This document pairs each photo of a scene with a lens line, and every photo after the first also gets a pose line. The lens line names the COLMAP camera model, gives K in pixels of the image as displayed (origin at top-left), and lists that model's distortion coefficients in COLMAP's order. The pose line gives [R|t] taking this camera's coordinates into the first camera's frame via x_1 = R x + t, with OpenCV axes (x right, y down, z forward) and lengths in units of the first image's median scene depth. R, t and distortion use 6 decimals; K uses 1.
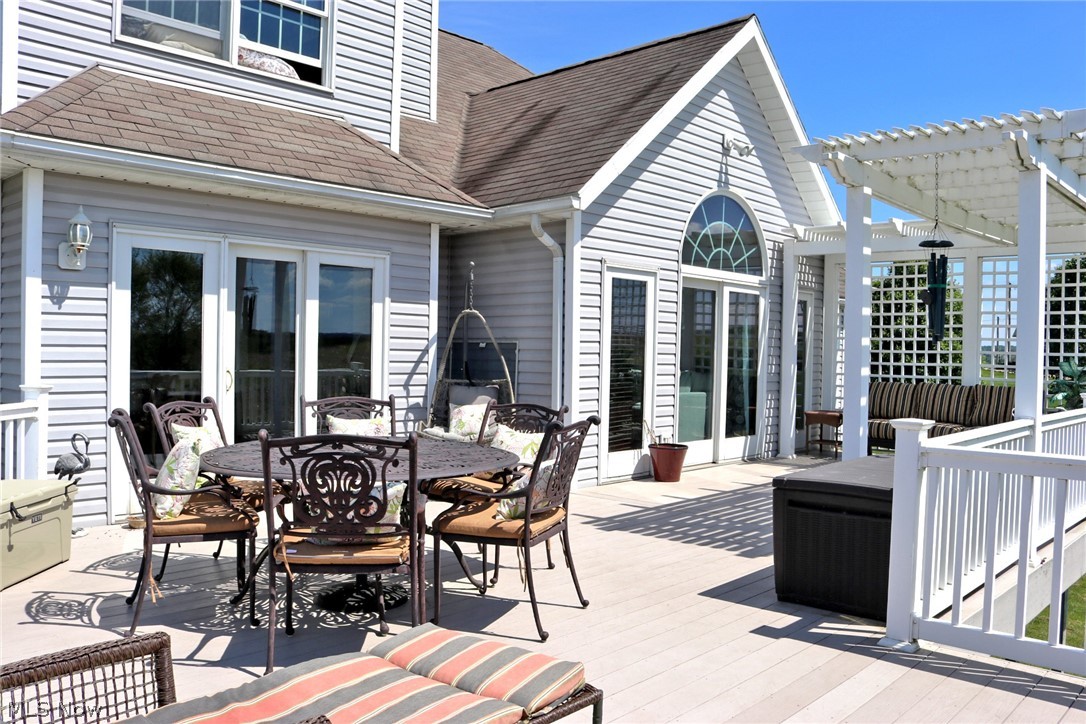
lens RADIAL K [[882.6, 0, 542.2], [0, 882.6, 362.6], [0, 0, 1]] dist [-0.087831, 0.008768]
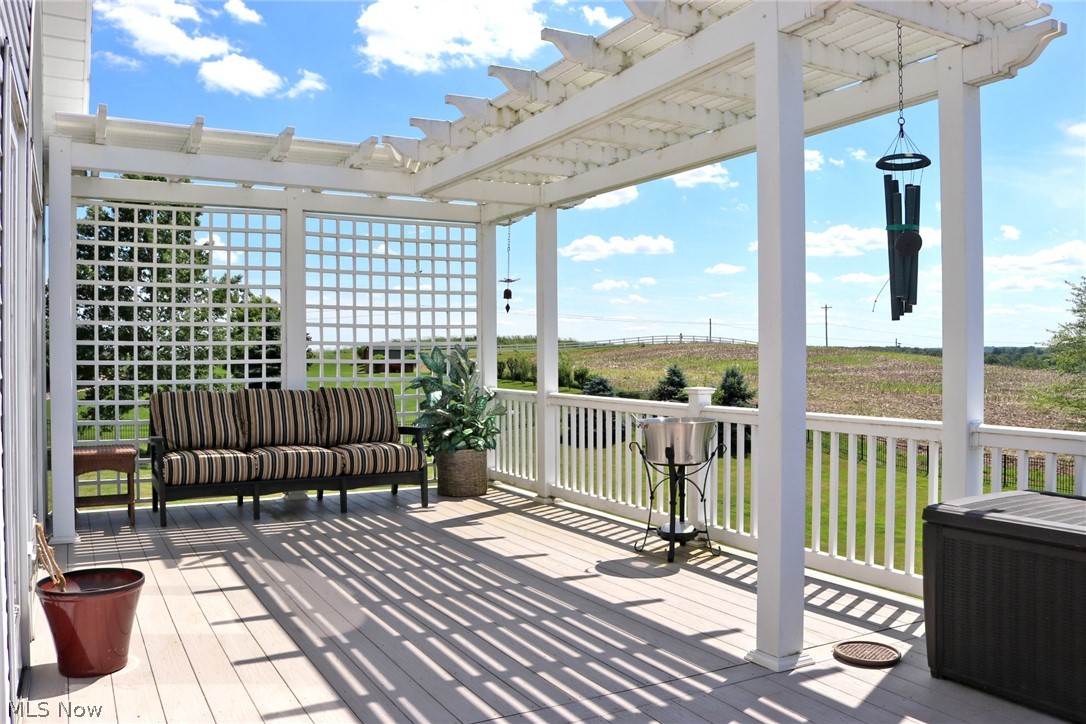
lens RADIAL K [[882.6, 0, 542.0], [0, 882.6, 366.0], [0, 0, 1]] dist [-0.087831, 0.008768]
pose [[0.323063, -0.026270, 0.946013, -0.218702], [0.017665, 0.999608, 0.021726, -0.008771], [-0.946213, 0.009692, 0.323400, 1.021009]]
